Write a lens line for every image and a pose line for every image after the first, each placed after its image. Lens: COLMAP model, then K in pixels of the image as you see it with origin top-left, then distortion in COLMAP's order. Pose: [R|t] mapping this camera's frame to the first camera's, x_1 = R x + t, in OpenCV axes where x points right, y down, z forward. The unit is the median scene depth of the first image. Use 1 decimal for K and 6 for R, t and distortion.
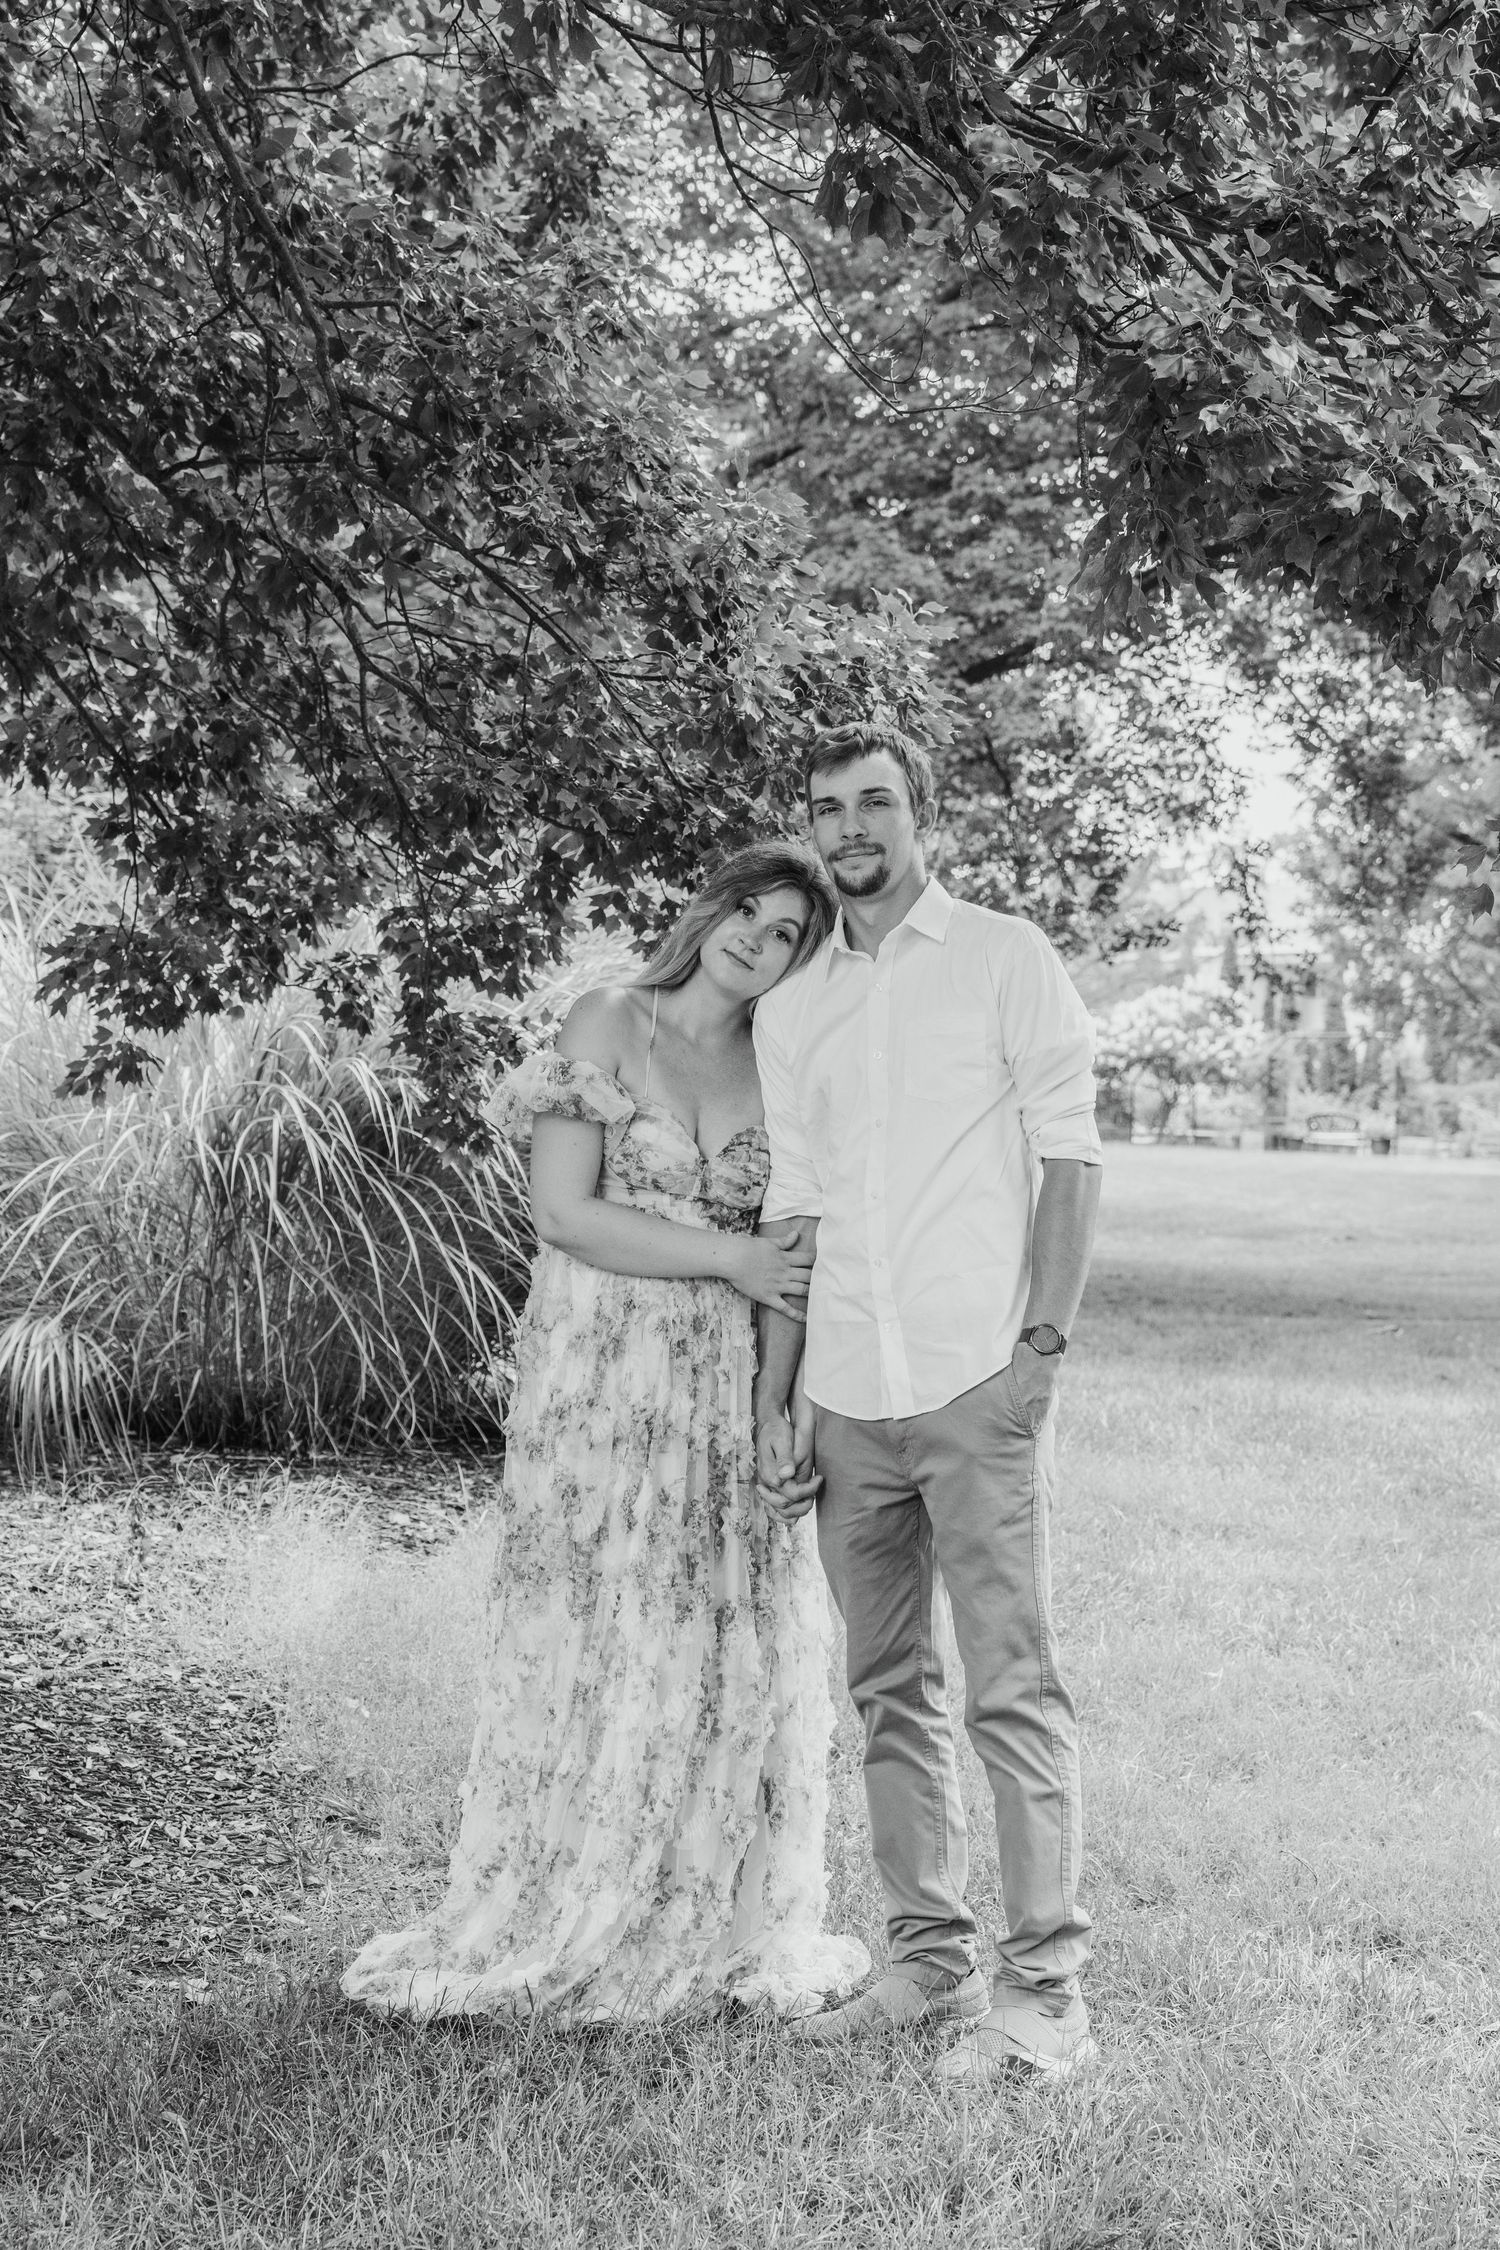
lens RADIAL K [[4615.6, 0, 750.0], [0, 4615.6, 1125.0], [0, 0, 1]] dist [0.385915, -0.137557]
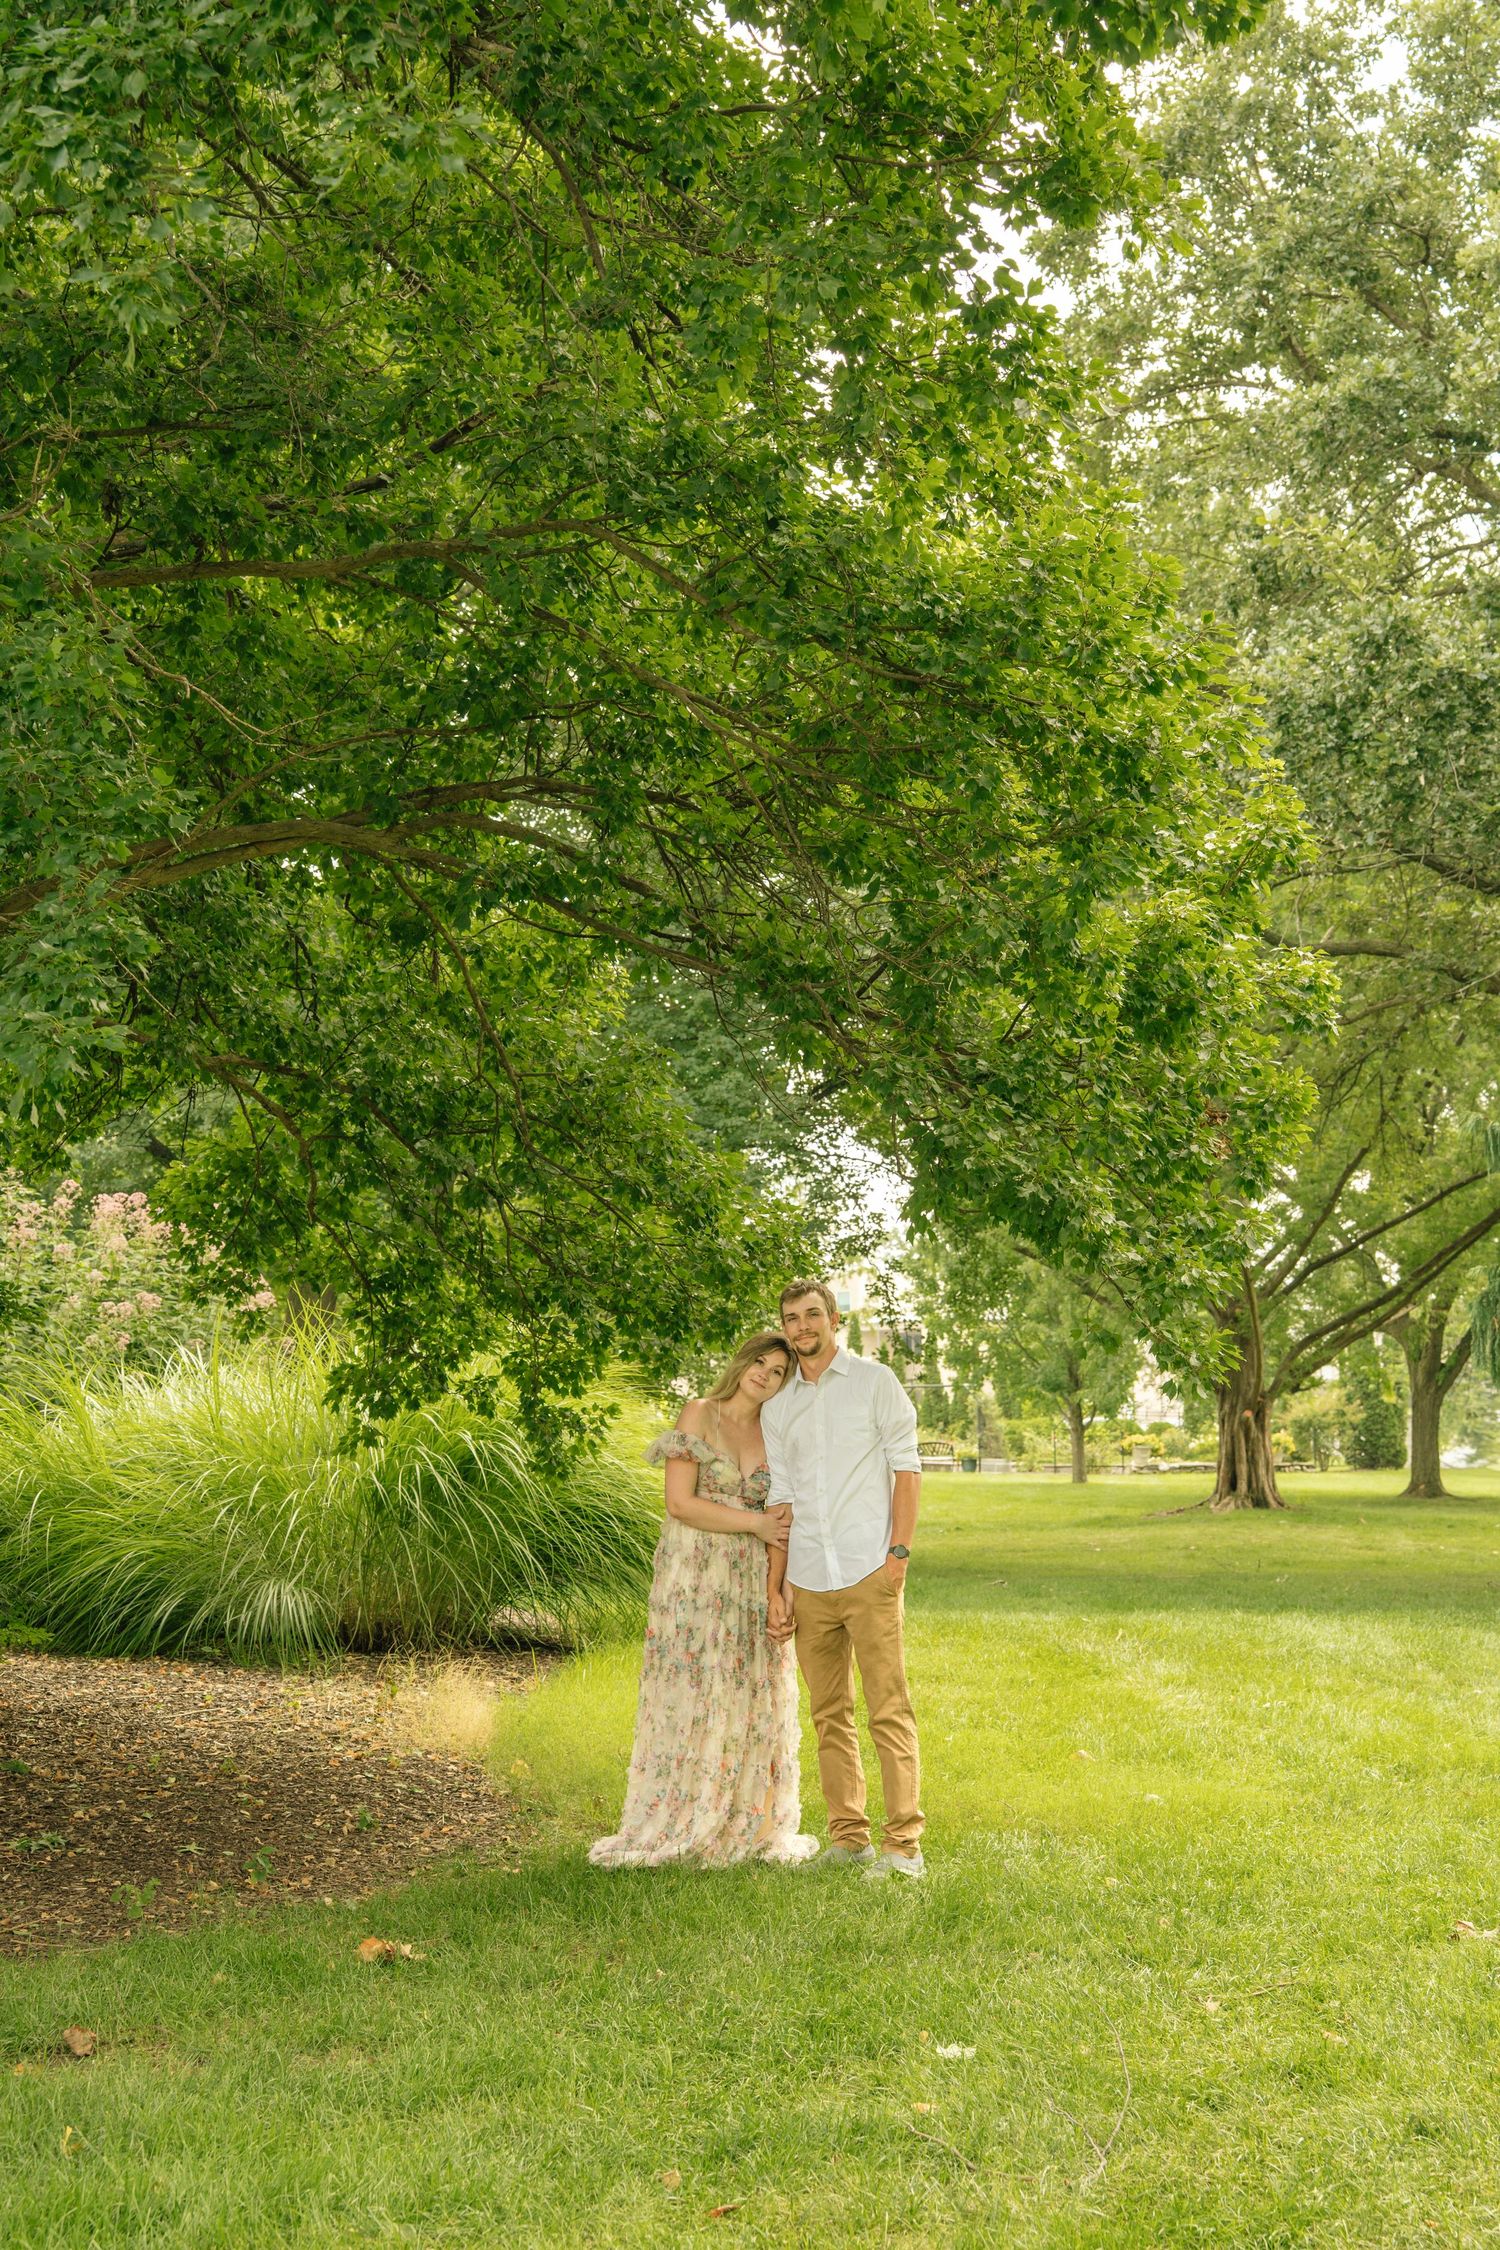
lens RADIAL K [[3274.9, 0, 750.0], [0, 3274.9, 1125.0], [0, 0, 1]] dist [0.017157, 0.032677]
pose [[0.997411, -0.017678, 0.069701, -0.077782], [0.024636, 0.994654, -0.100277, -0.002136], [-0.067555, 0.101735, 0.992515, -0.400521]]
